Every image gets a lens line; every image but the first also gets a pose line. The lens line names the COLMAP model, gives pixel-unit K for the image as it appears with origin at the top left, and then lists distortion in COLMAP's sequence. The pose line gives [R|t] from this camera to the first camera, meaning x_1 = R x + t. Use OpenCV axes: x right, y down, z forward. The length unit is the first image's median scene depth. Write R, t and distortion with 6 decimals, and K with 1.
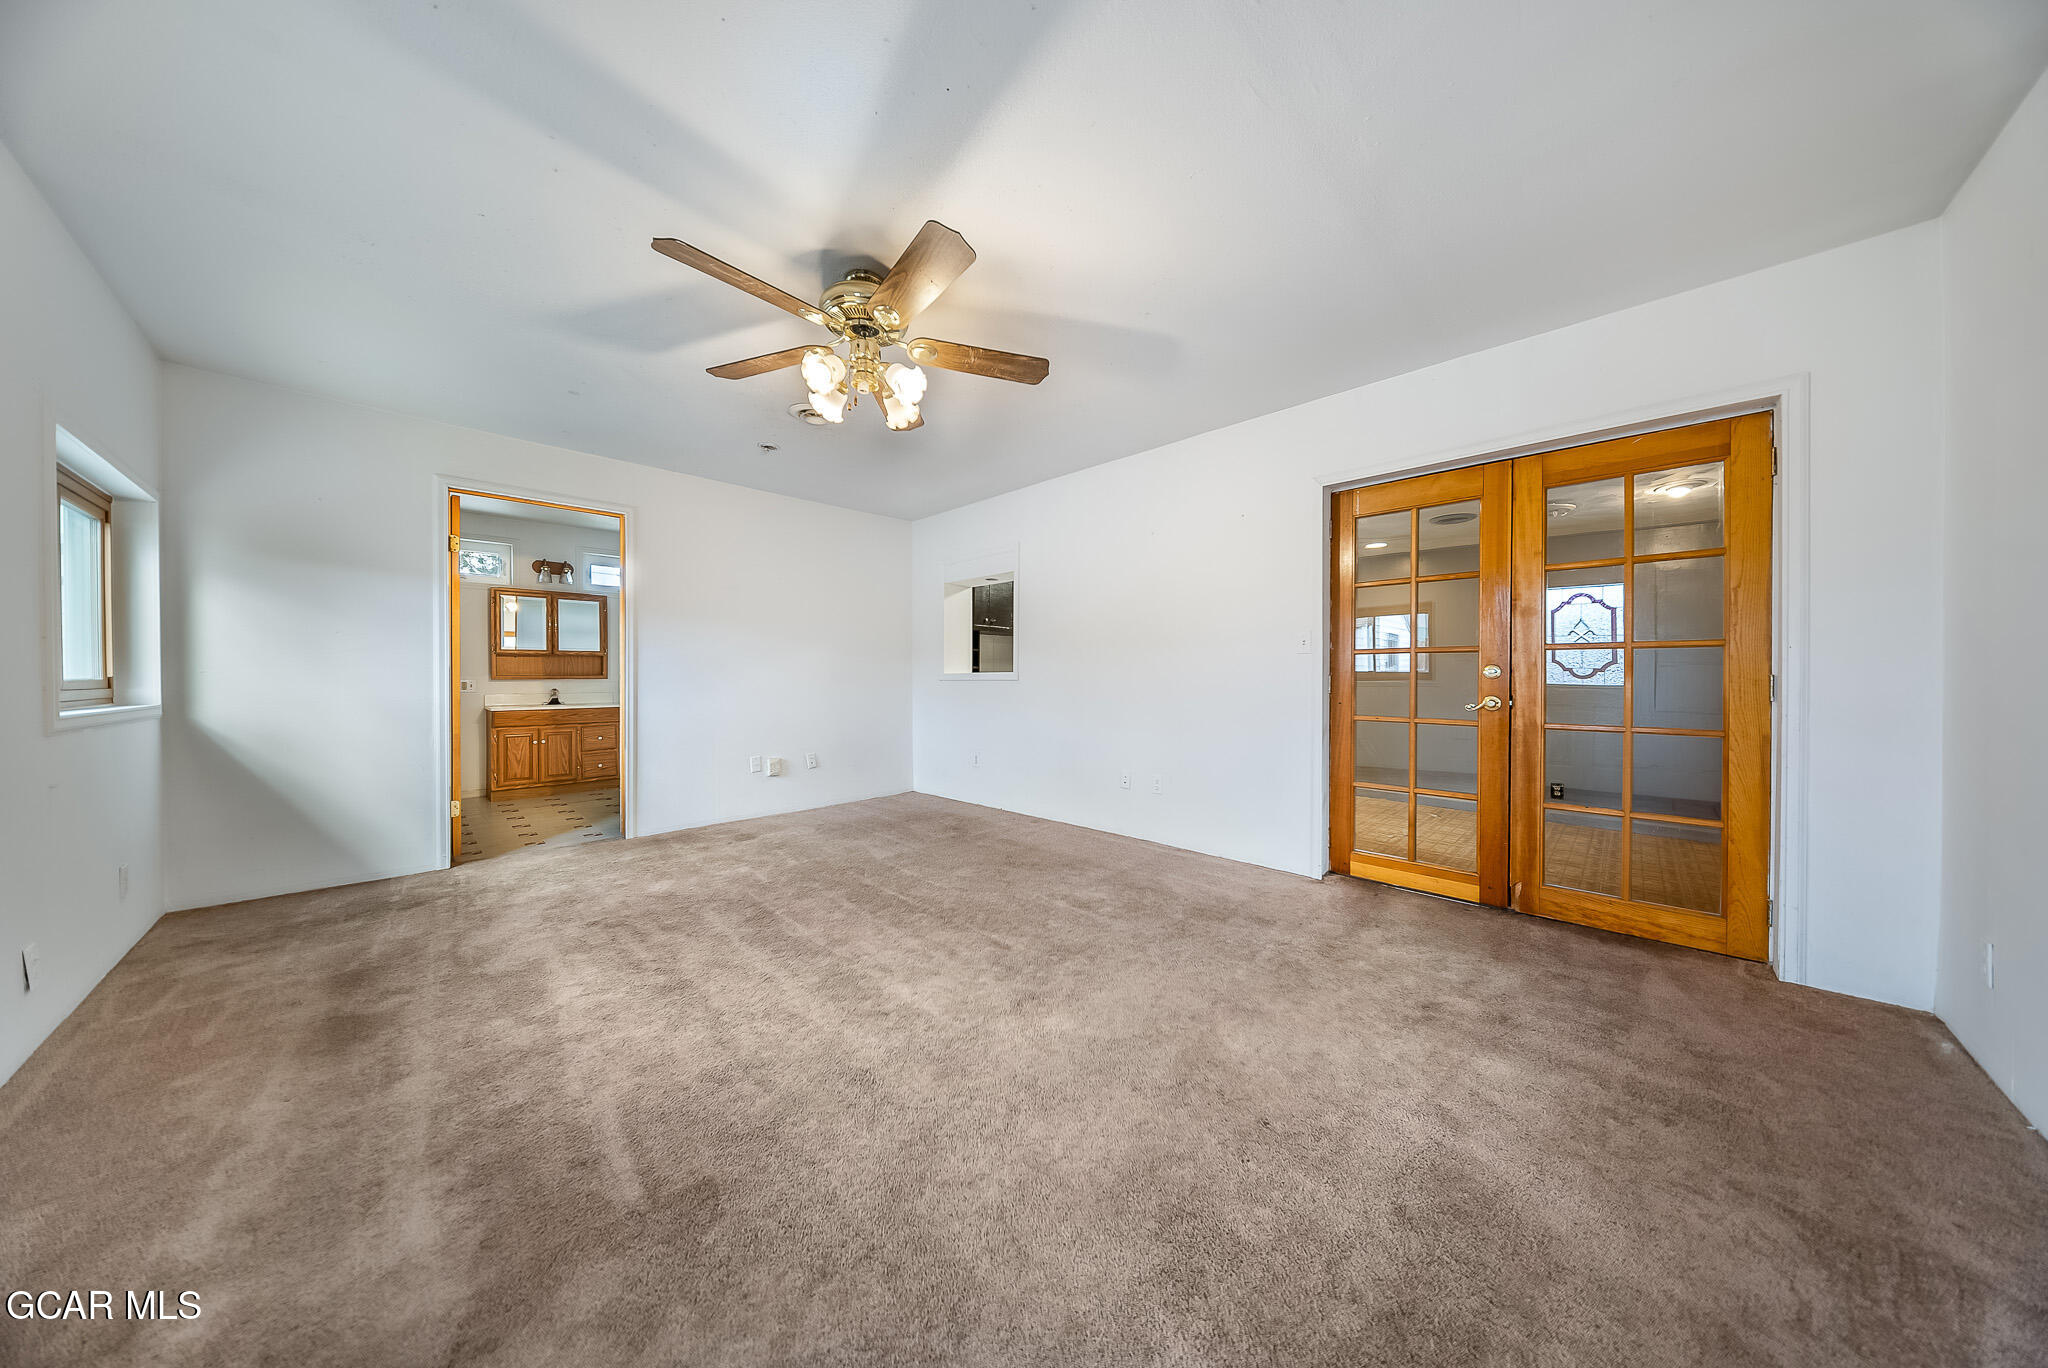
lens RADIAL K [[620.4, 0, 1024.0], [0, 620.4, 684.0], [0, 0, 1]] dist [0.000259, -0.000003]
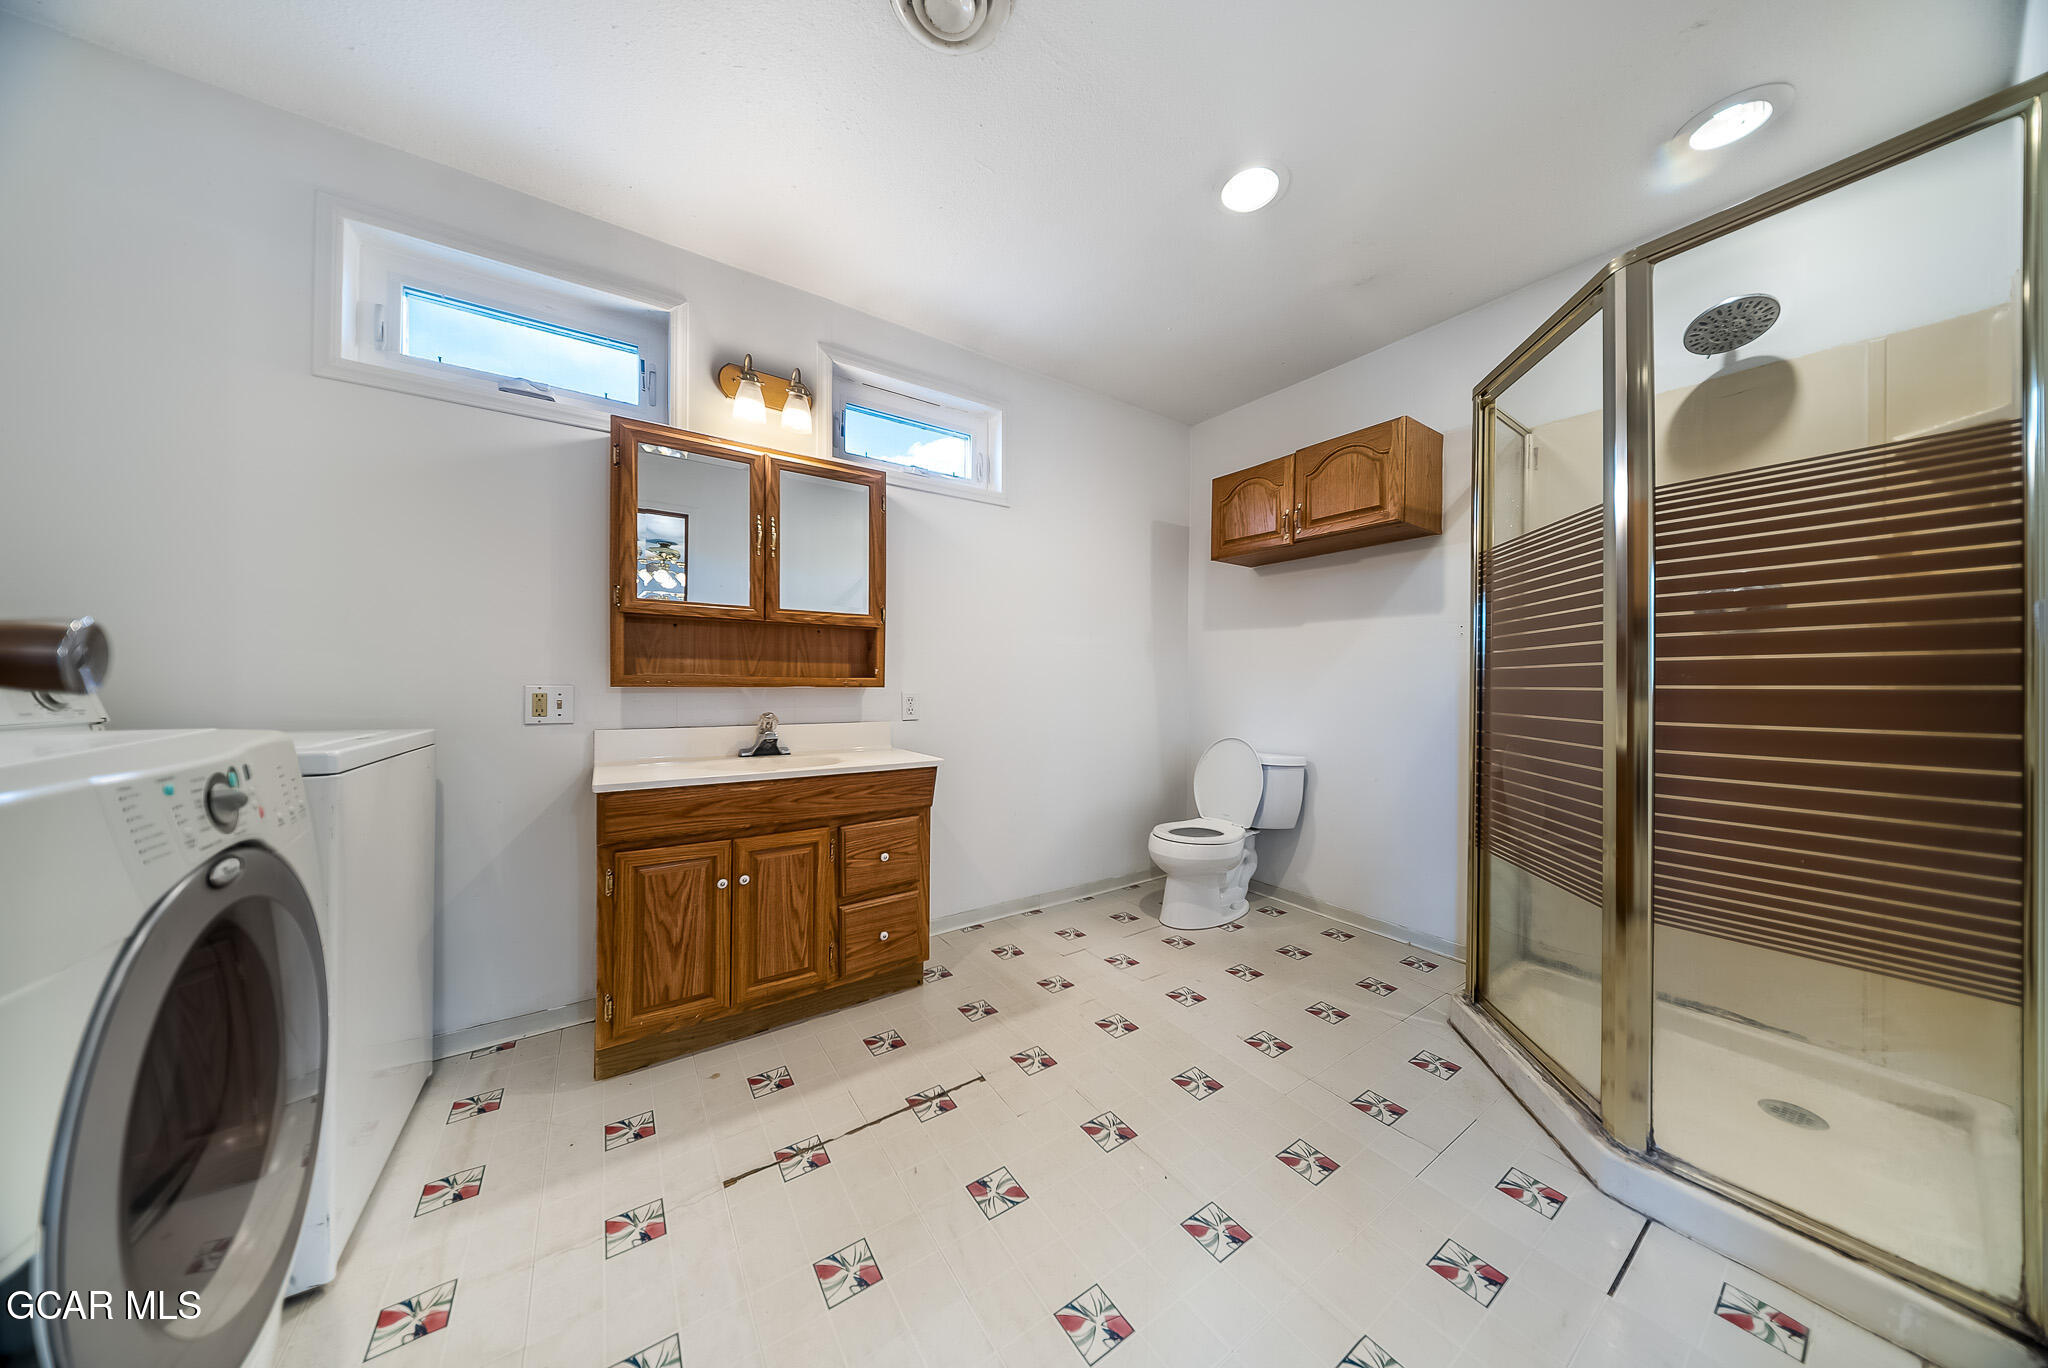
lens RADIAL K [[620.4, 0, 1024.0], [0, 620.4, 684.0], [0, 0, 1]] dist [0.000259, -0.000003]
pose [[0.979189, 0.003744, -0.202916, -0.538818], [-0.006107, 0.999921, -0.011022, -0.006584], [0.202858, 0.012032, 0.979134, 0.676412]]
